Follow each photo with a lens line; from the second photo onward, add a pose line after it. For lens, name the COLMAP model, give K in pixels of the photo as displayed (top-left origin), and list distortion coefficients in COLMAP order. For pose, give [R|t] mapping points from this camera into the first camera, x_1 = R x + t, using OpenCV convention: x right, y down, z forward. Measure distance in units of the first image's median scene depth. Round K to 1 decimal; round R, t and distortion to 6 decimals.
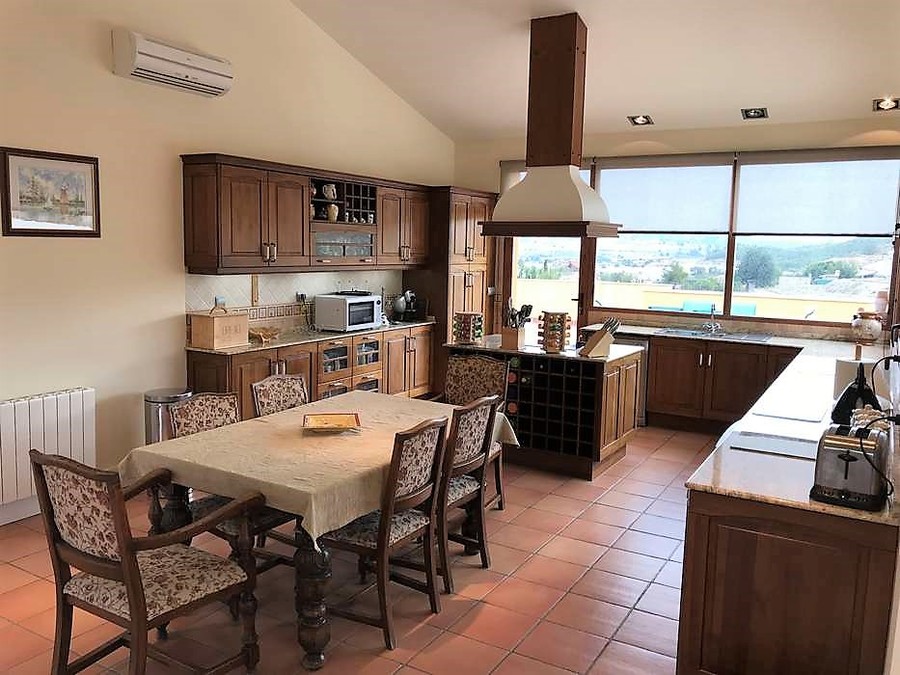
lens RADIAL K [[743.0, 0, 452.9], [0, 743.0, 333.6], [0, 0, 1]] dist [0.011155, -0.002350]
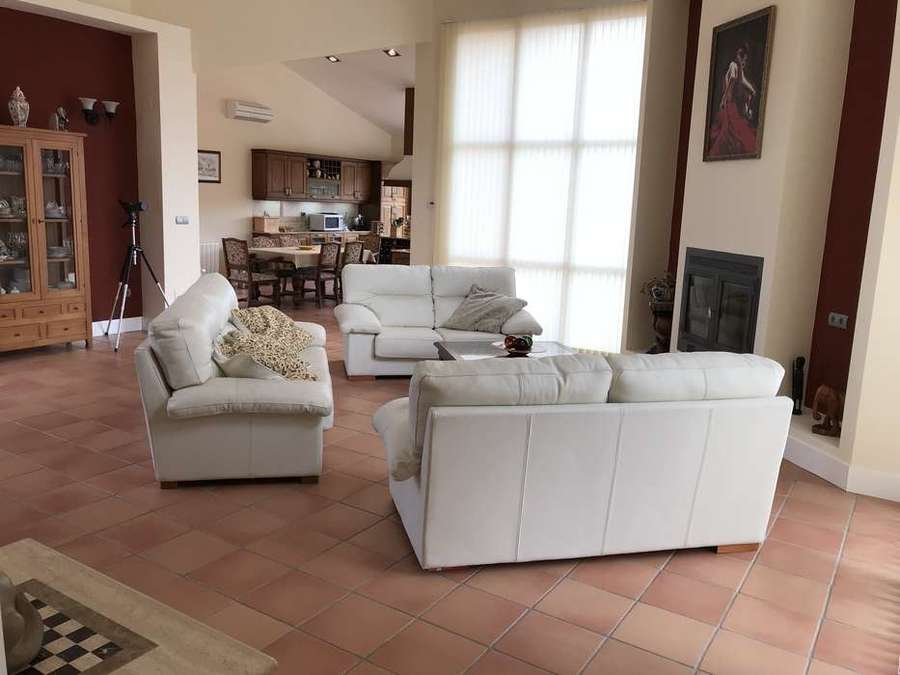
lens RADIAL K [[743.0, 0, 446.9], [0, 743.0, 340.1], [0, 0, 1]] dist [0.011155, -0.002350]
pose [[0.998561, 0.027368, -0.046115, 0.323926], [-0.024255, 0.997474, 0.066769, 0.164349], [0.047826, -0.065555, 0.996702, -1.160417]]
